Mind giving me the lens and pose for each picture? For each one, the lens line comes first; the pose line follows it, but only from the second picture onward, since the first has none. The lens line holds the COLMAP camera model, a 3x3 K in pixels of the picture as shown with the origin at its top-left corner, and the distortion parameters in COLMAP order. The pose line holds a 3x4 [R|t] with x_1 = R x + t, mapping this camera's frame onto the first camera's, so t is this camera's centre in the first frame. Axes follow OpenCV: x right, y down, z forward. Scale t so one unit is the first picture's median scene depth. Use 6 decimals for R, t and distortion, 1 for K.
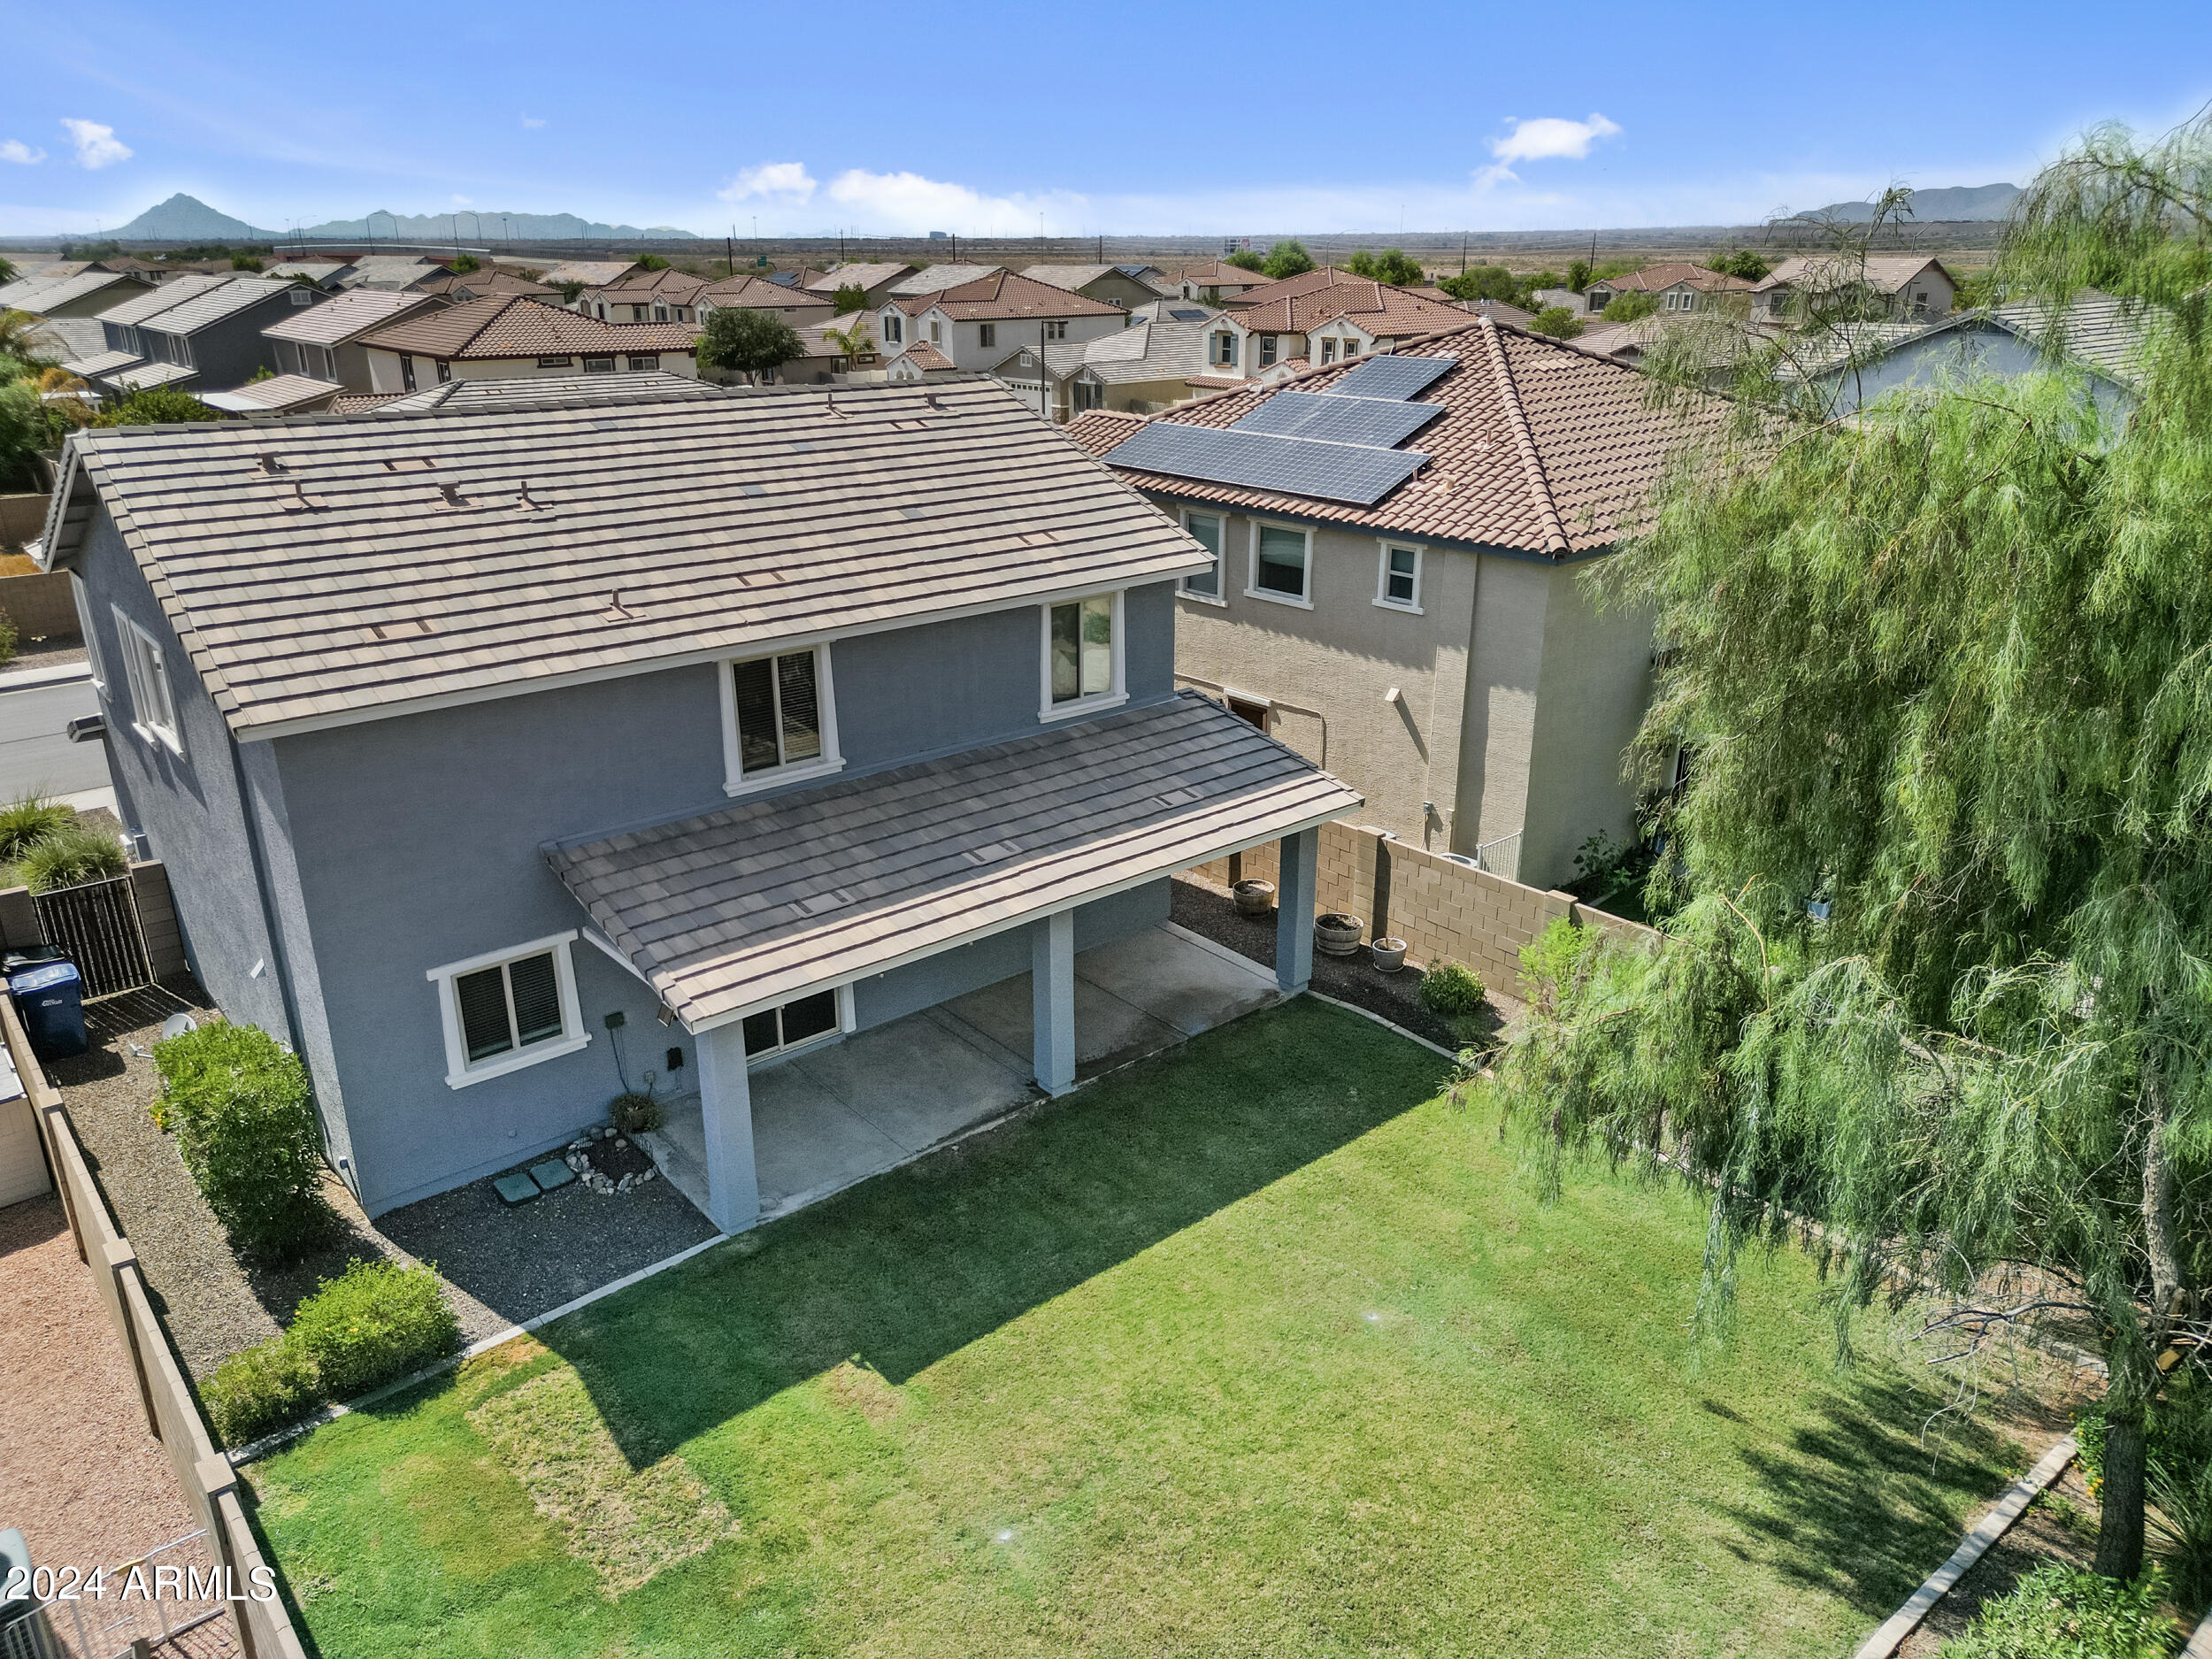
lens RADIAL K [[1555.4, 0, 1106.0], [0, 1555.4, 829.5], [0, 0, 1]] dist [0.082388, -0.117425]
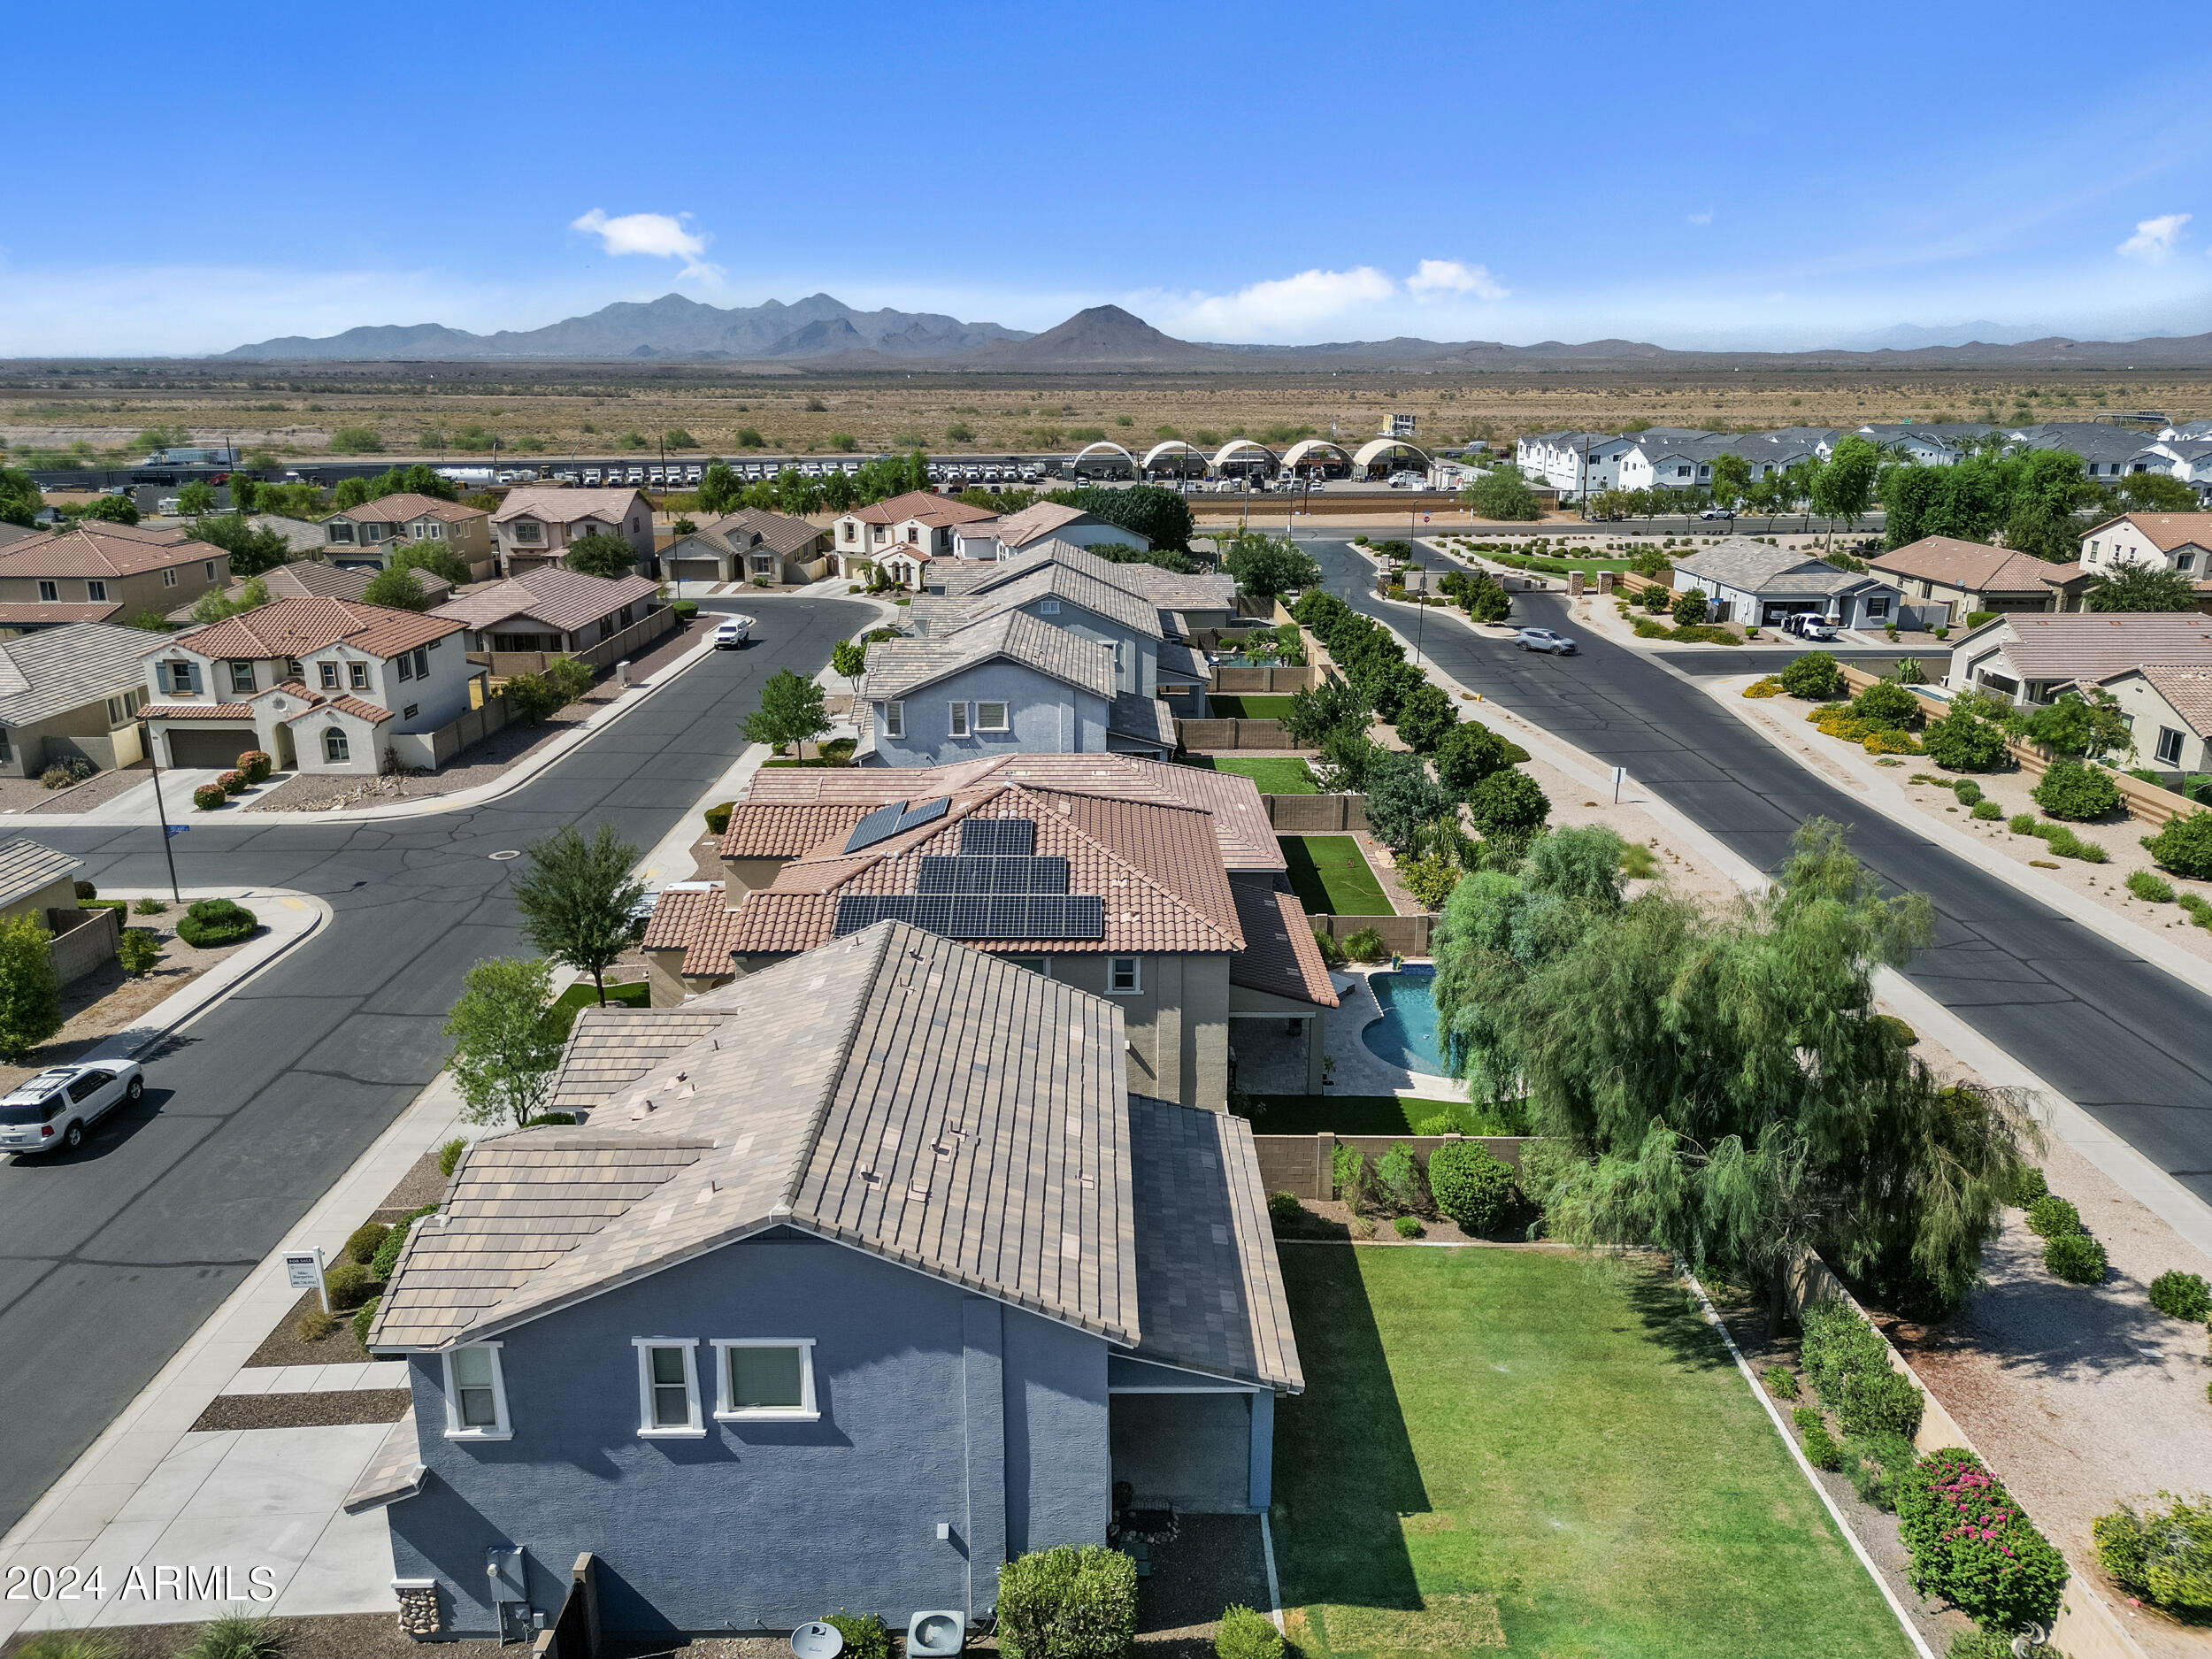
lens RADIAL K [[1555.4, 0, 1106.0], [0, 1555.4, 829.5], [0, 0, 1]] dist [0.082388, -0.117425]
pose [[0.643365, -0.212194, 0.735564, -1.539692], [0.266947, 0.962696, 0.044230, -0.605578], [-0.717510, 0.167901, 0.676009, -0.150298]]
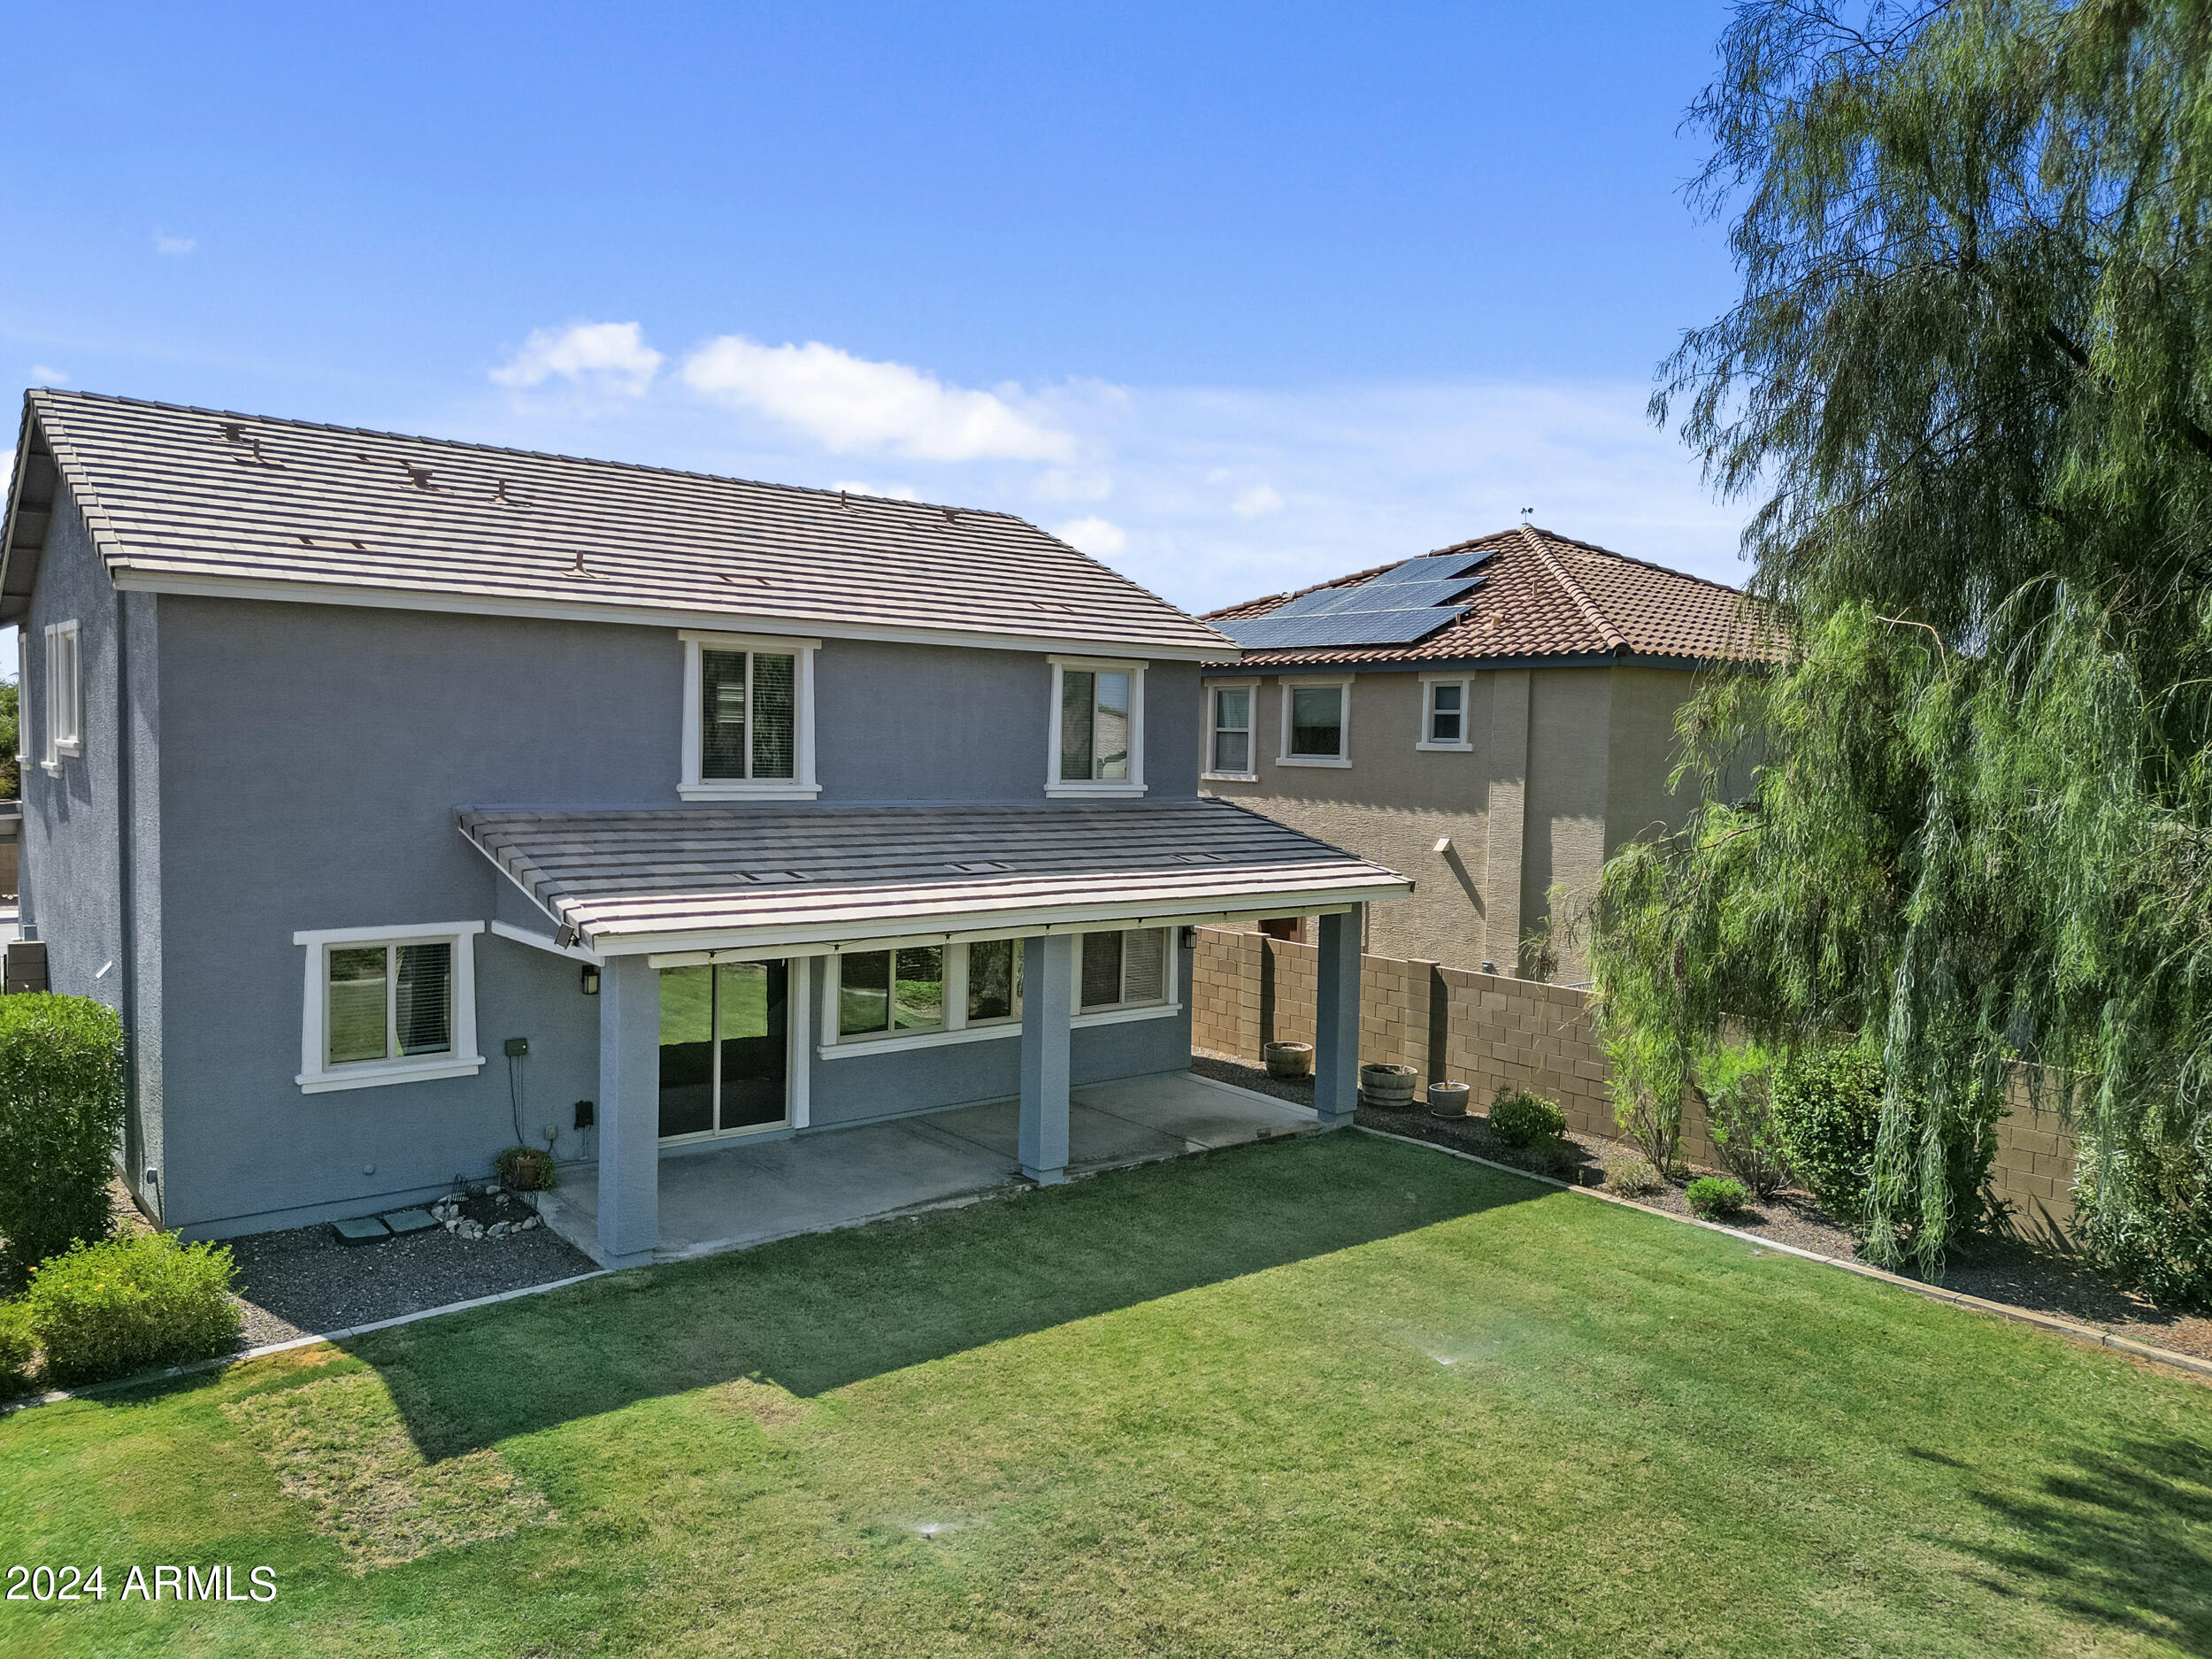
lens RADIAL K [[1595.0, 0, 1106.0], [0, 1595.0, 829.5], [0, 0, 1]] dist [0.074055, -0.086018]
pose [[0.999394, 0.024399, -0.024840, 0.020529], [-0.030693, 0.954200, -0.297590, 0.301098], [0.016442, 0.298172, 0.954371, 0.183751]]
